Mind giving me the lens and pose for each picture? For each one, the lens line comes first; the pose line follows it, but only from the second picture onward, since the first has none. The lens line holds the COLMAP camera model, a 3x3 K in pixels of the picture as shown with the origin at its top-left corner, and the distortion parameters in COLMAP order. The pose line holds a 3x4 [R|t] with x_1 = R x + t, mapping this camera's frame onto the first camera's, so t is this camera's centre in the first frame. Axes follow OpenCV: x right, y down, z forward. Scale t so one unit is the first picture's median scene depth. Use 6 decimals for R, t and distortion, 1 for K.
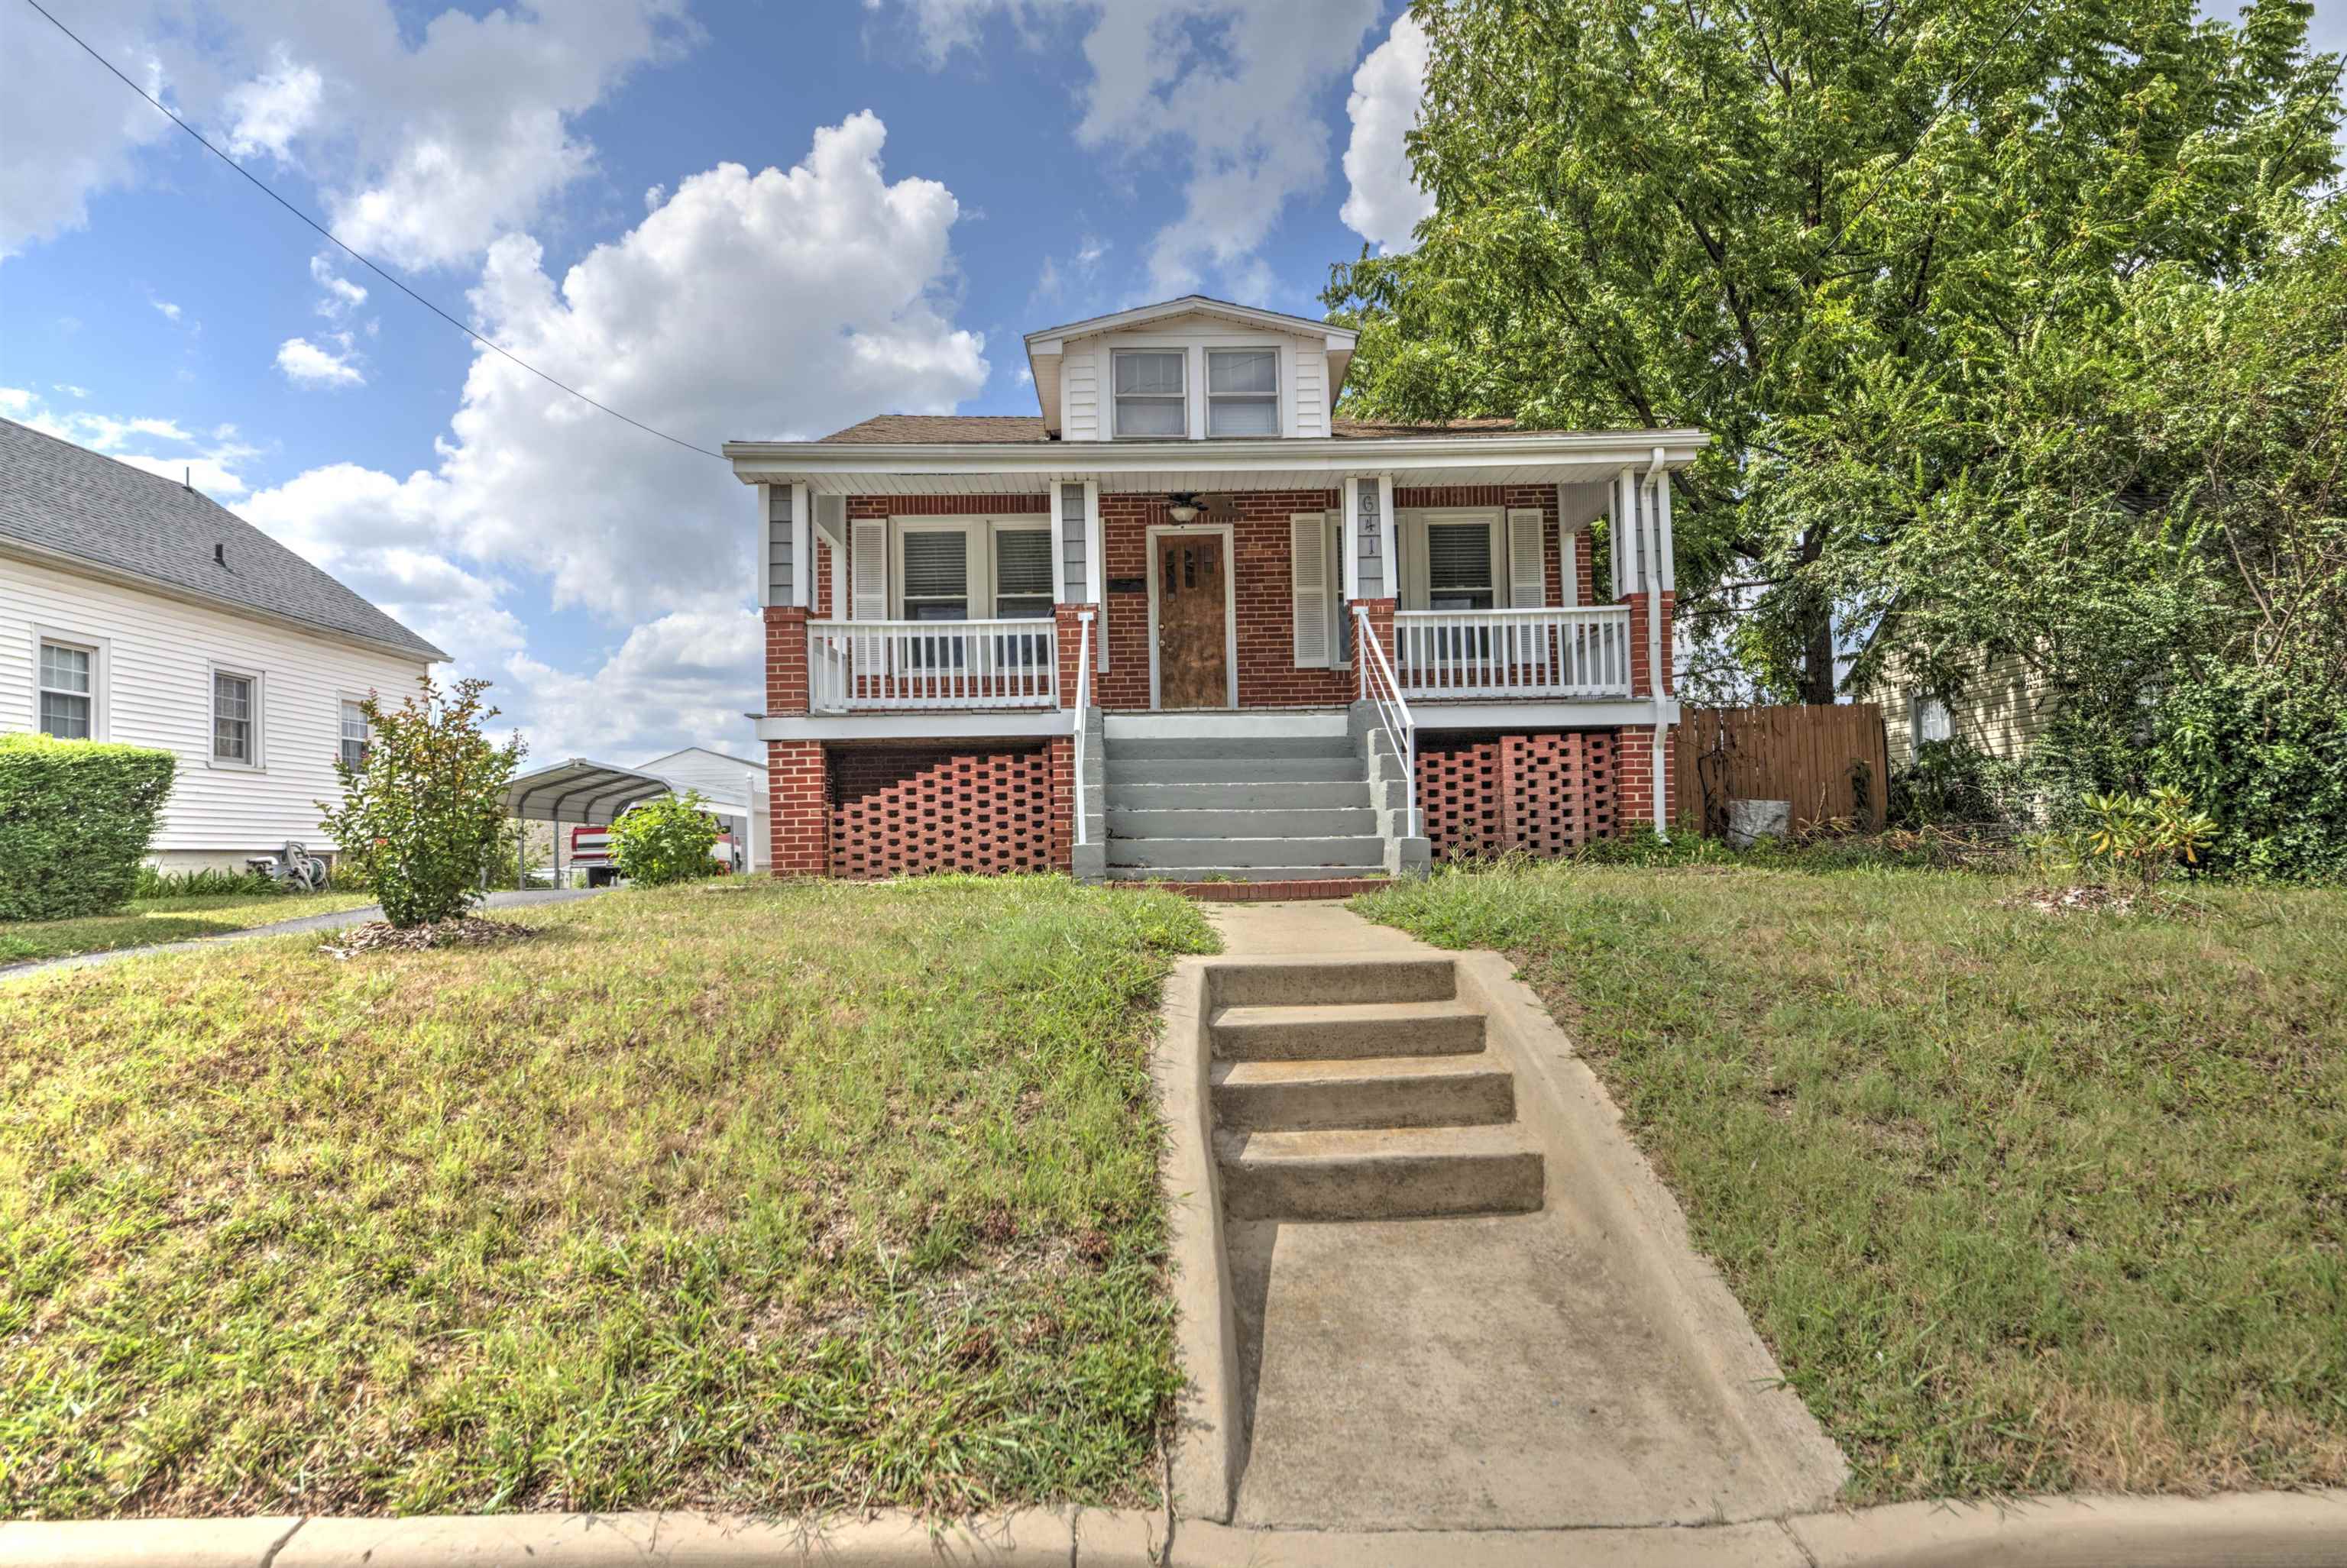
lens RADIAL K [[1385.2, 0, 1170.6], [0, 1385.2, 794.8], [0, 0, 1]] dist [0.076147, 0.000350]
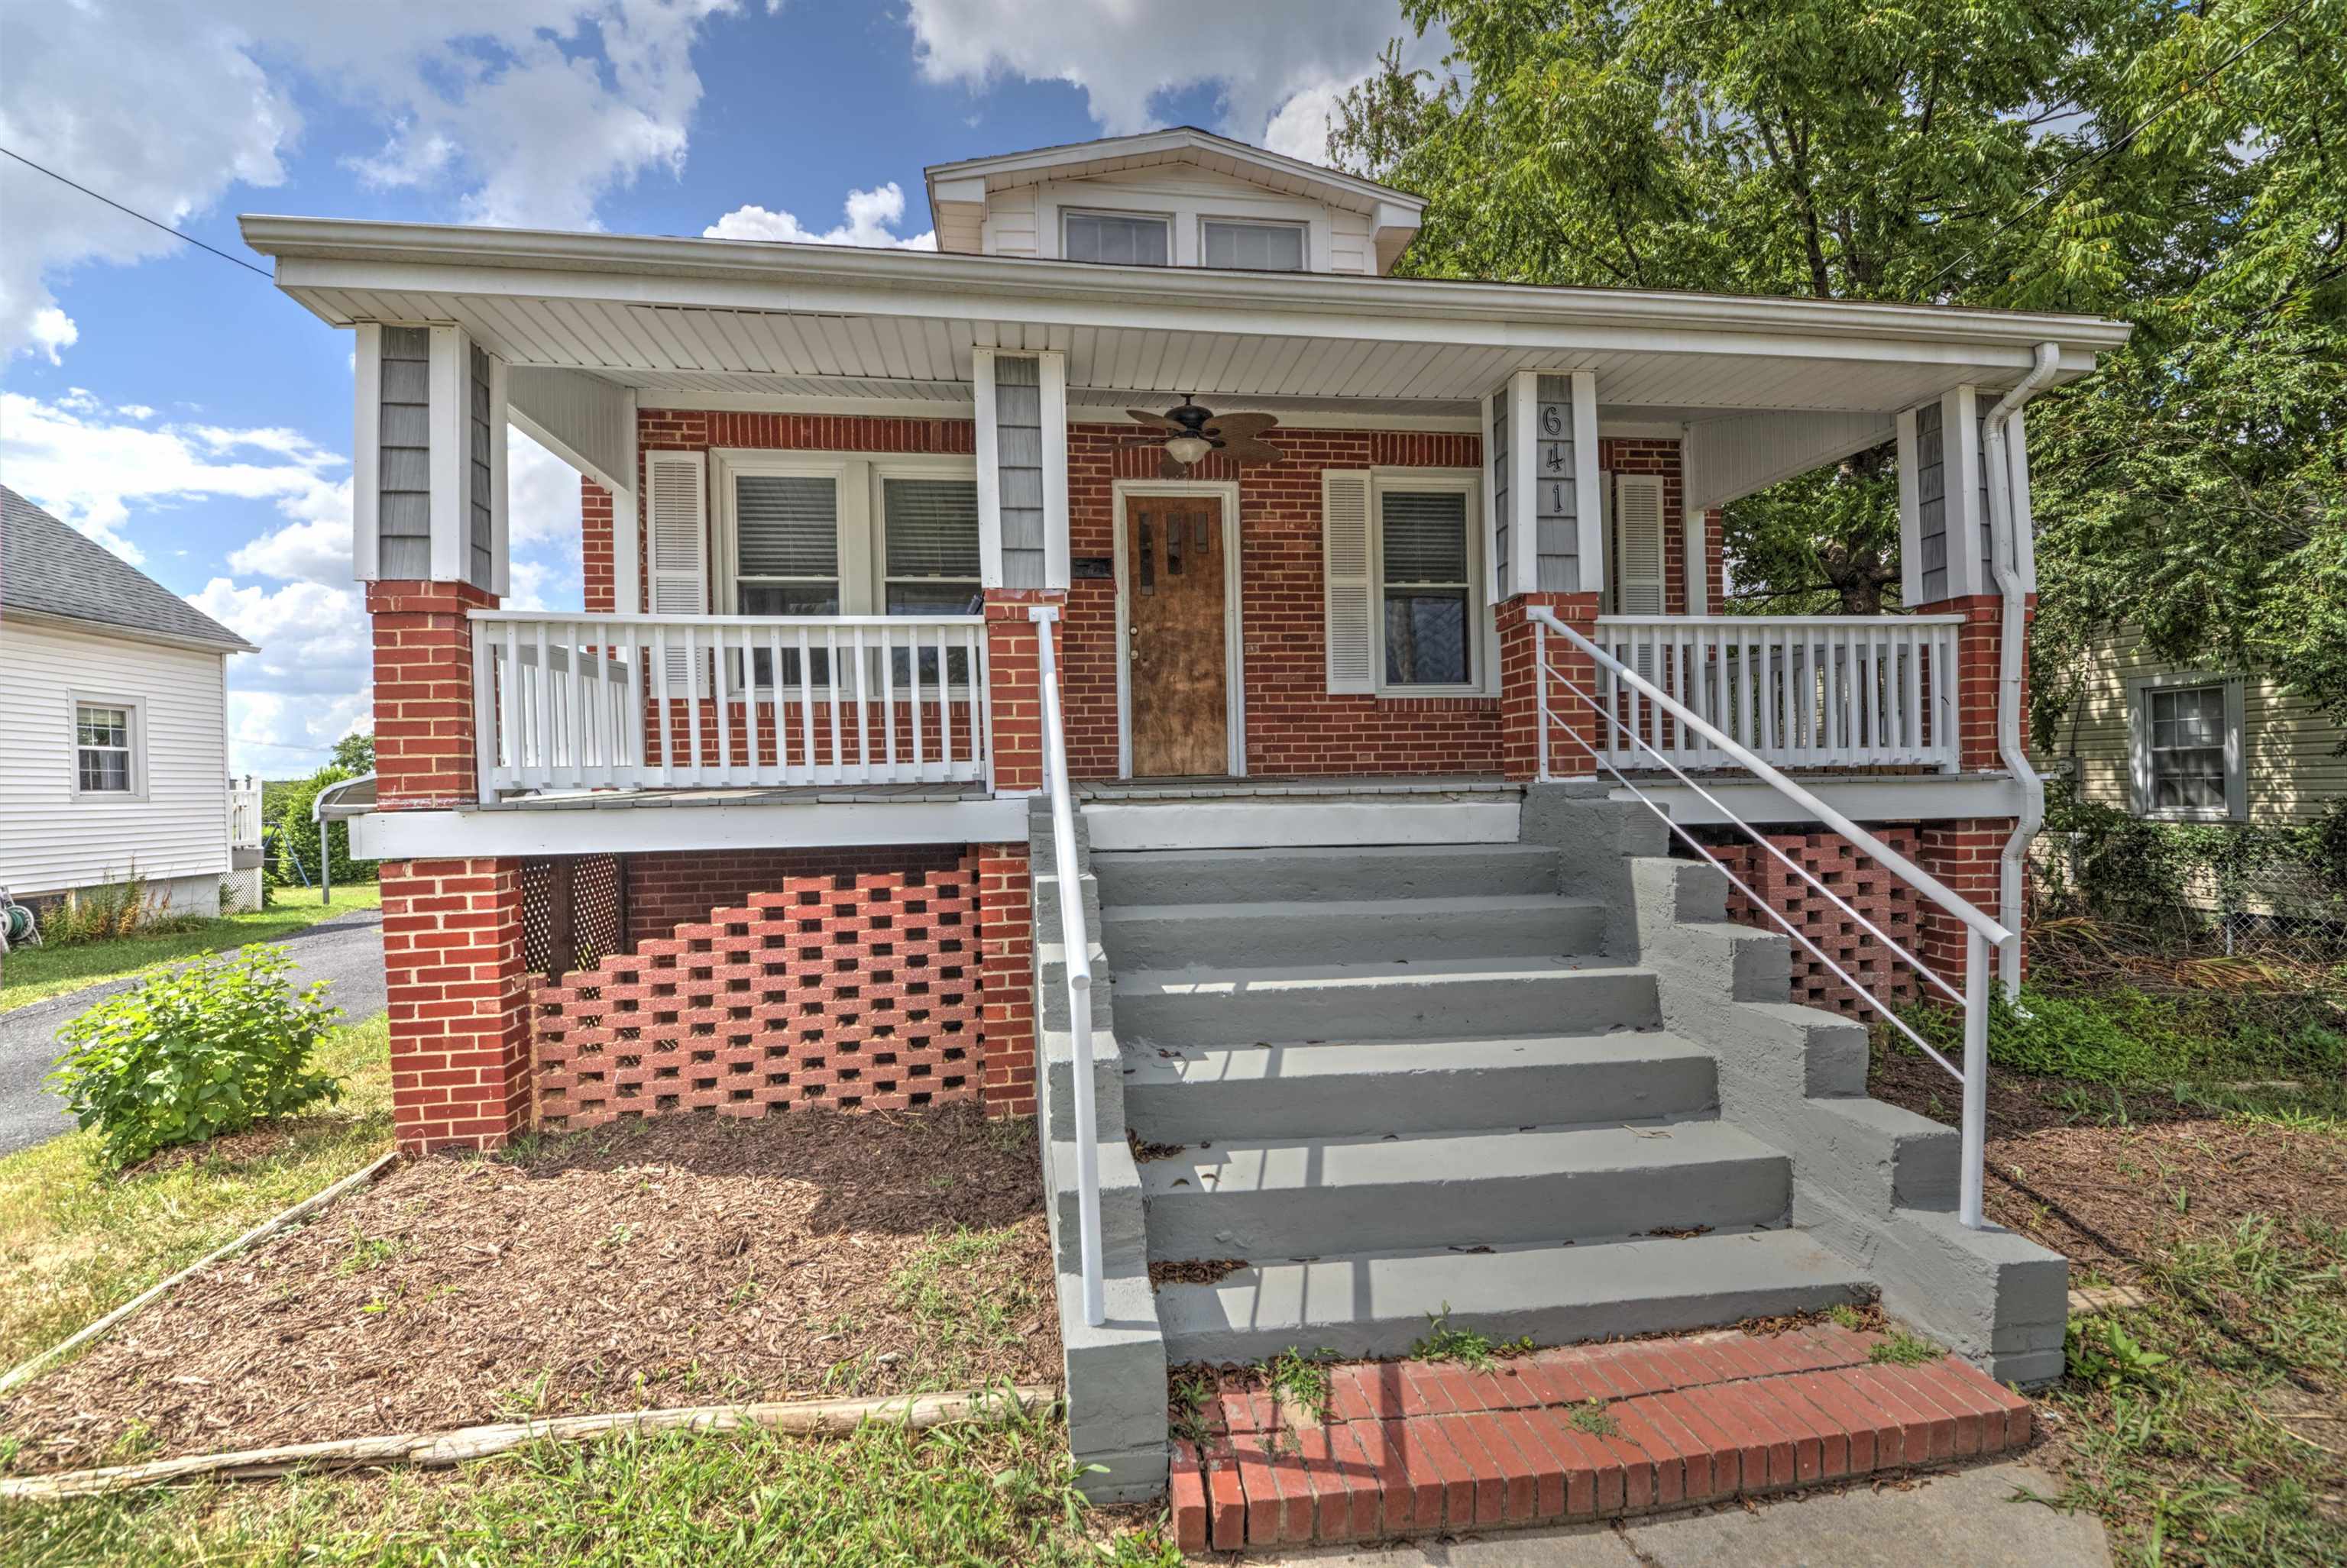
lens RADIAL K [[1002.4, 0, 1173.5], [0, 1002.4, 784.0], [0, 0, 1]] dist [0.040084, -0.035650]
pose [[0.991876, -0.000646, 0.127205, -0.059792], [-0.004425, 0.999207, 0.039579, -0.078261], [-0.127129, -0.039820, 0.991087, 0.604985]]
